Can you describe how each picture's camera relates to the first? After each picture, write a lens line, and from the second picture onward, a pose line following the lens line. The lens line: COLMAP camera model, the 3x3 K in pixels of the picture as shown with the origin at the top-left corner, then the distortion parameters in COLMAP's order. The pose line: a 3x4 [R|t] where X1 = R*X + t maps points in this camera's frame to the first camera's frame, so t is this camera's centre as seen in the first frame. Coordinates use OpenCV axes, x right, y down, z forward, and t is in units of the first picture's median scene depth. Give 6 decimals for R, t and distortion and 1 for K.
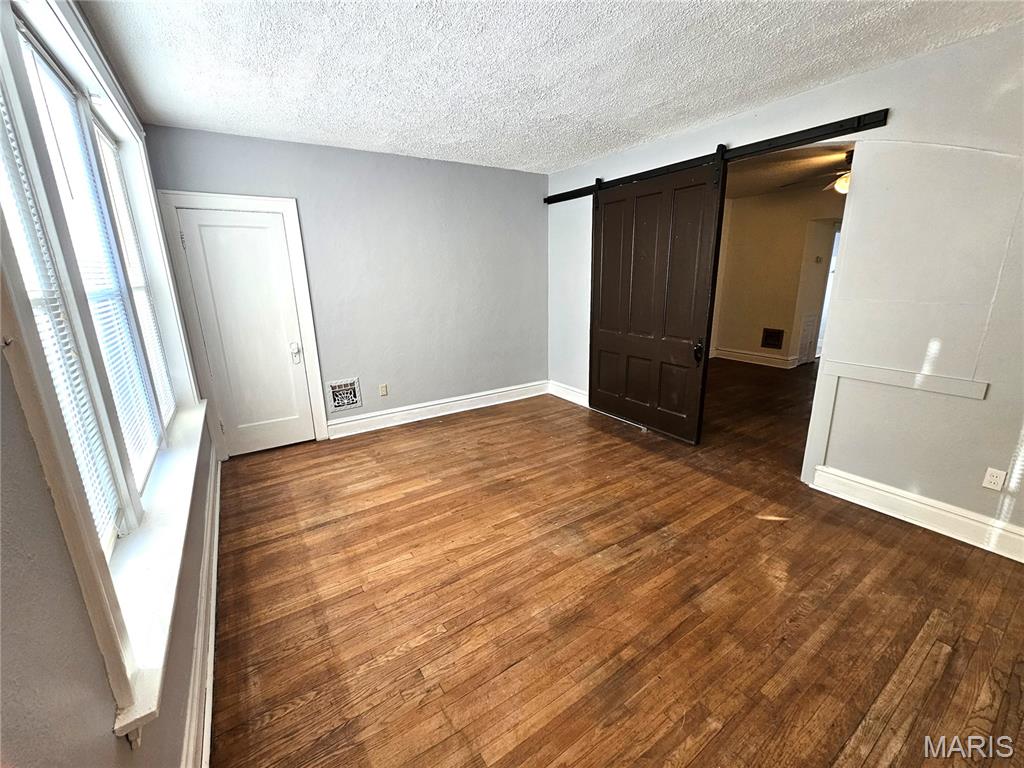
lens RADIAL K [[415.3, 0, 501.5], [0, 415.3, 382.7], [0, 0, 1]] dist [-0.004237, 0.000454]
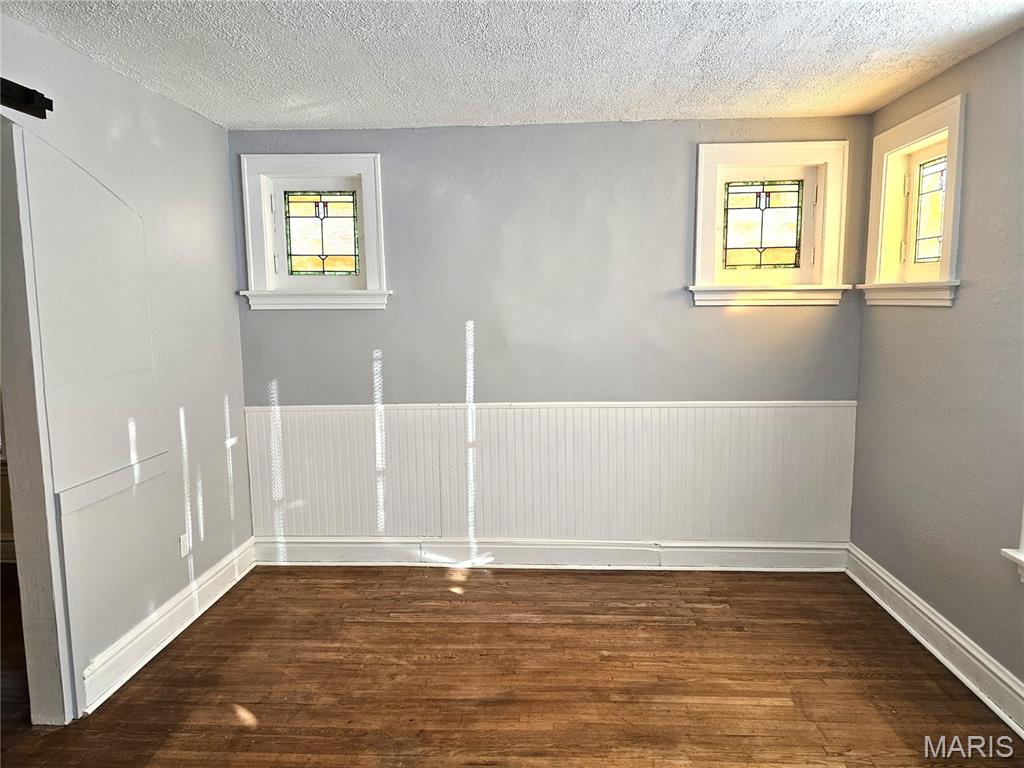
lens RADIAL K [[688.2, 0, 503.8], [0, 688.2, 387.9], [0, 0, 1]] dist [0.028552, -0.007830]
pose [[-0.809776, -0.044541, 0.585047, -0.332050], [0.174241, 0.933878, 0.312270, -0.495412], [-0.560271, 0.354808, -0.748470, 1.724847]]
